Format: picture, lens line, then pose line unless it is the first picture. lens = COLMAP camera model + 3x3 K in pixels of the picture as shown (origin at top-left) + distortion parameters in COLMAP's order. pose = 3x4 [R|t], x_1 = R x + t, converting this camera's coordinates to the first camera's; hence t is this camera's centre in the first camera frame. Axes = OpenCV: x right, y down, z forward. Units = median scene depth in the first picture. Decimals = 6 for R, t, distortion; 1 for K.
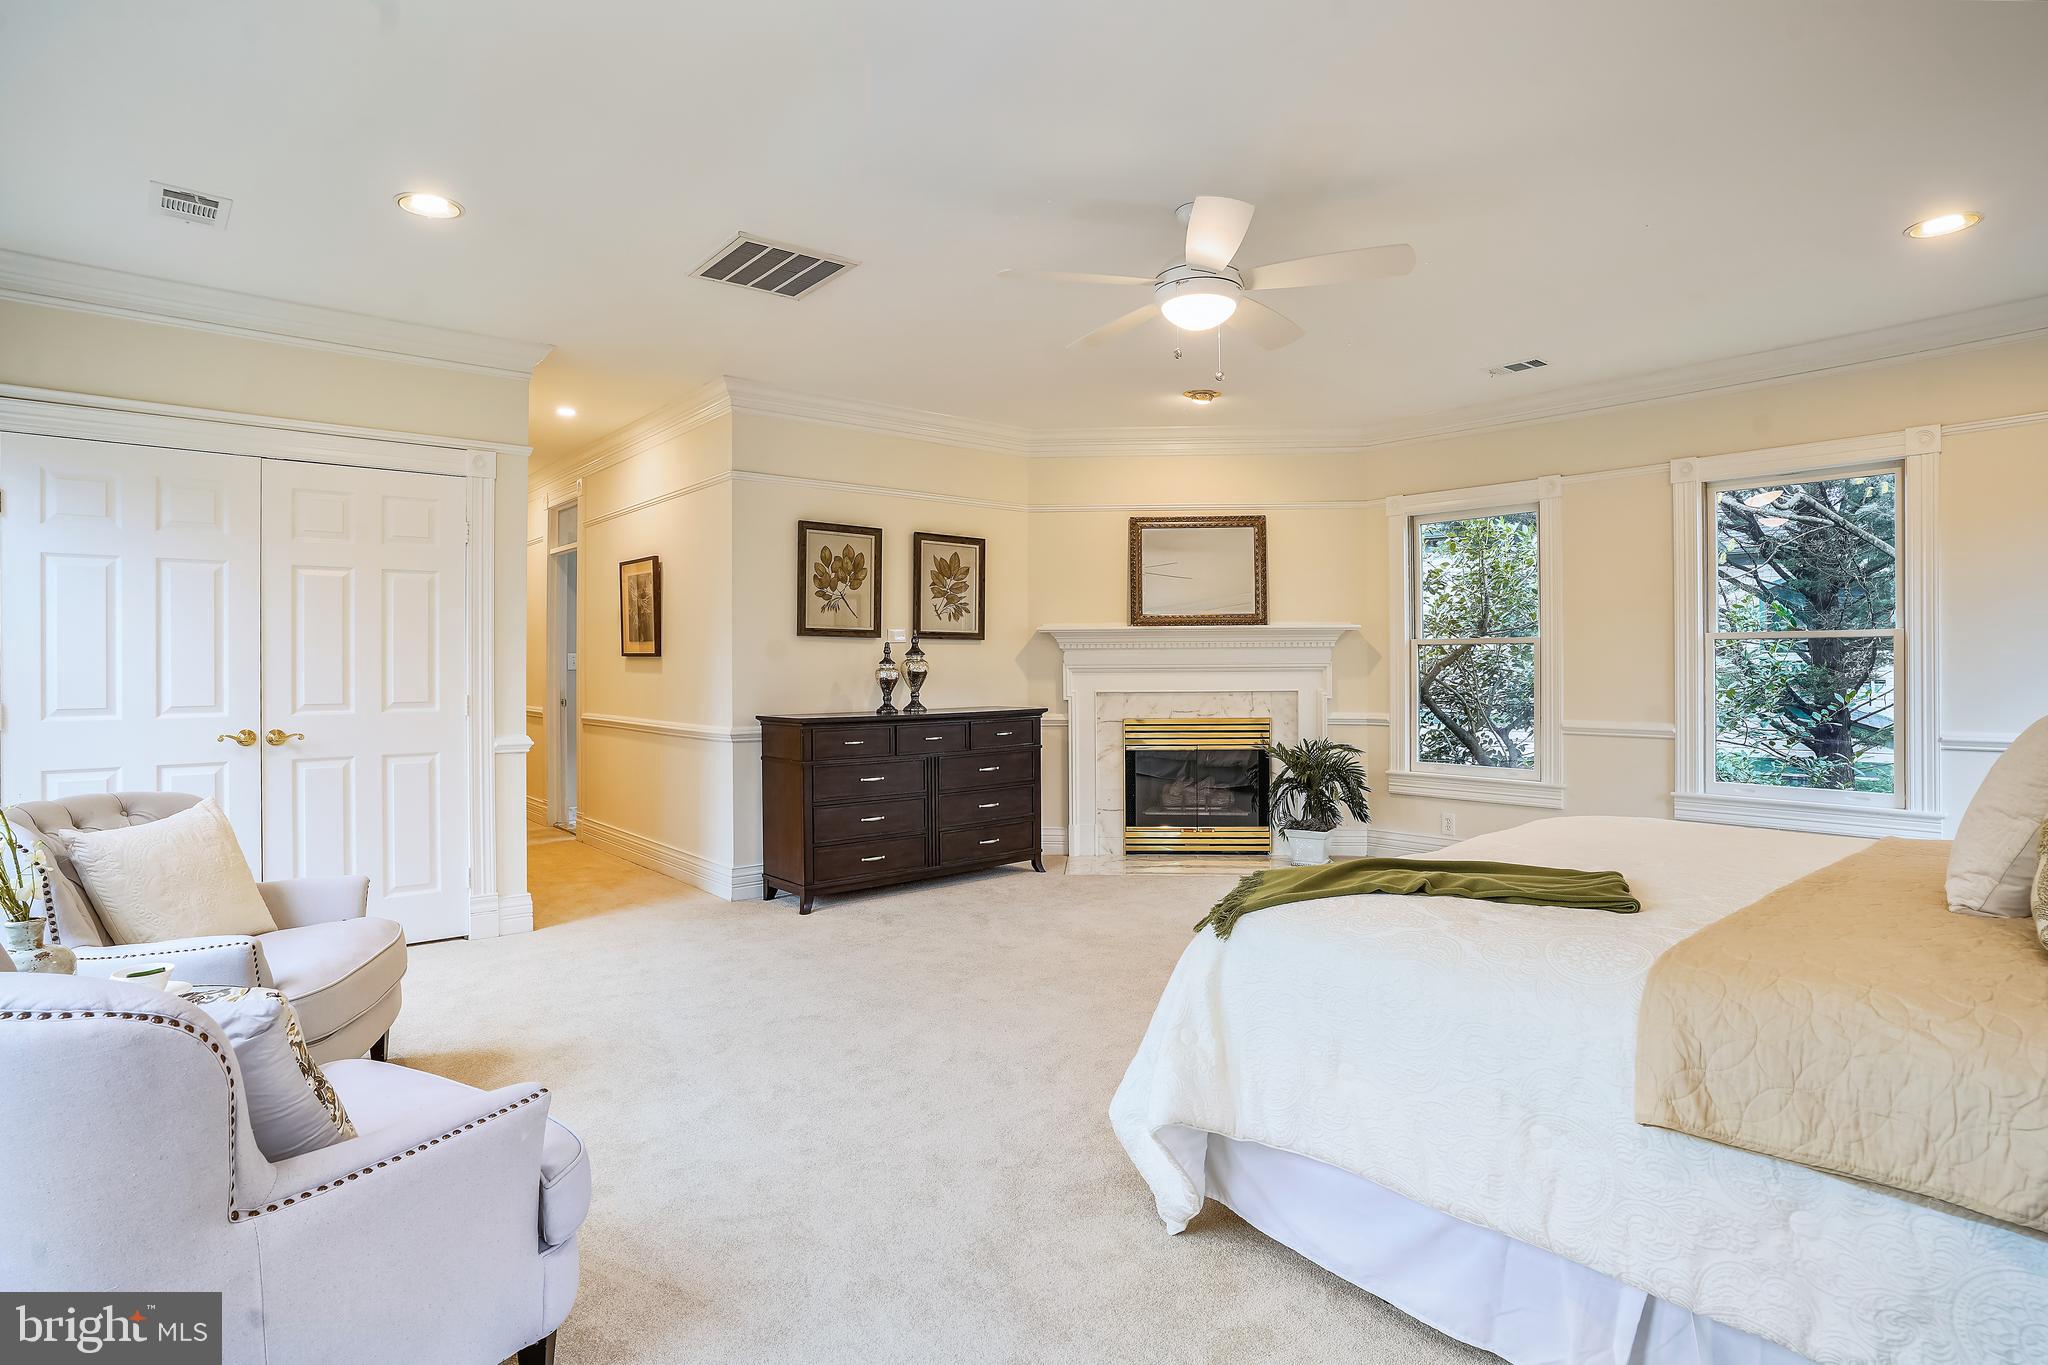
lens RADIAL K [[1076.4, 0, 1012.4], [0, 1076.4, 658.4], [0, 0, 1]] dist [-0.077671, 0.047871]
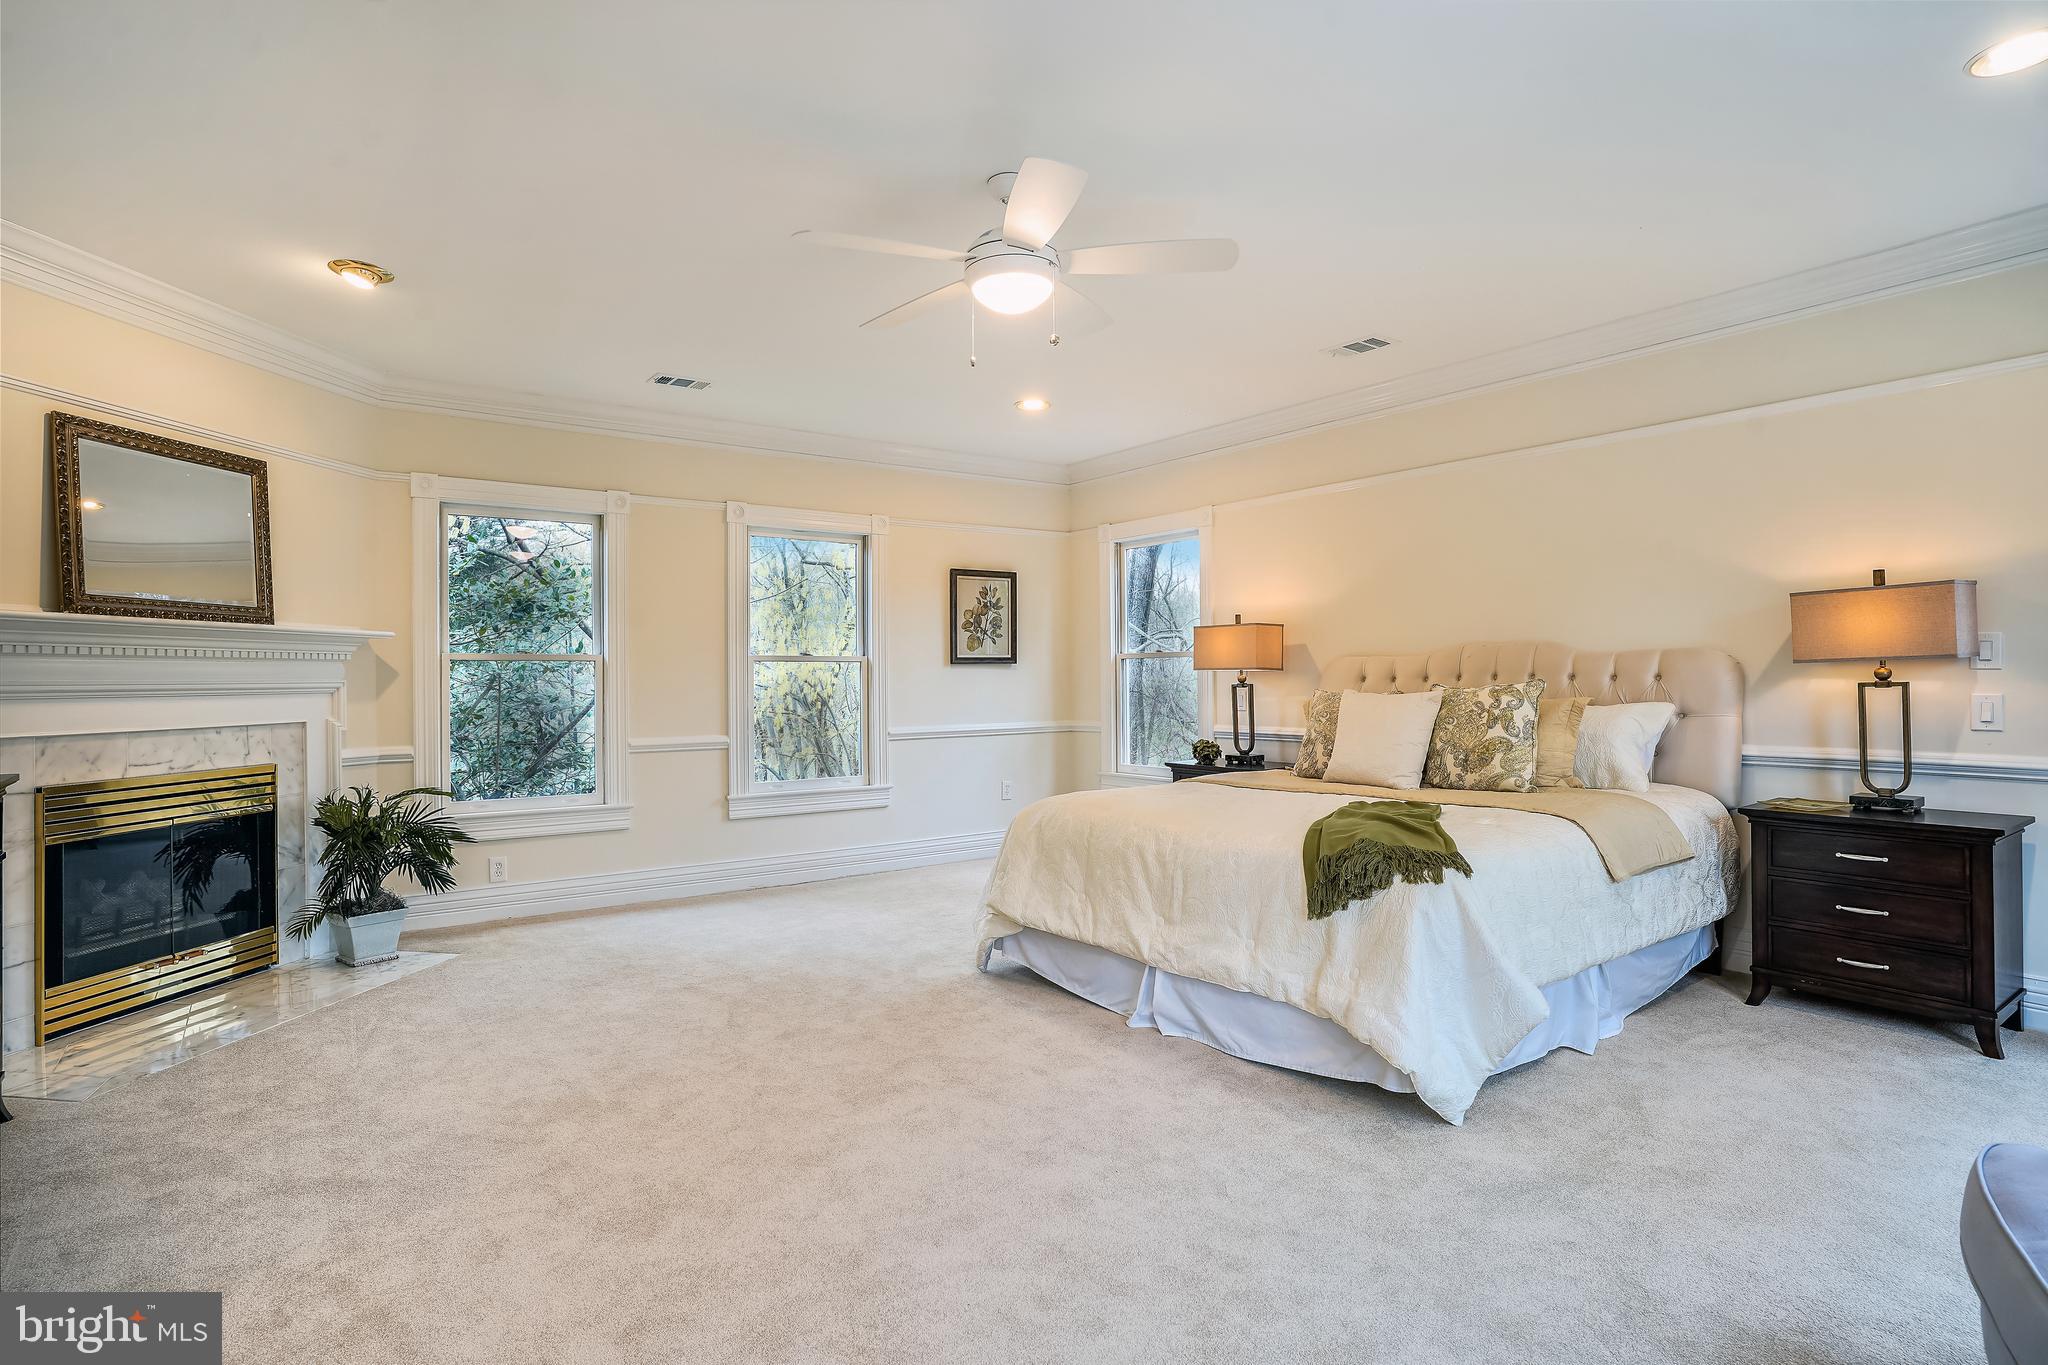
lens RADIAL K [[1064.1, 0, 1024.0], [0, 1064.1, 682.5], [0, 0, 1]] dist [0.001109, 0.000050]
pose [[0.069074, 0.001438, 0.997610, -0.392392], [-0.000528, 0.999999, -0.001405, 0.005388], [-0.997611, -0.000430, 0.069075, 0.484955]]
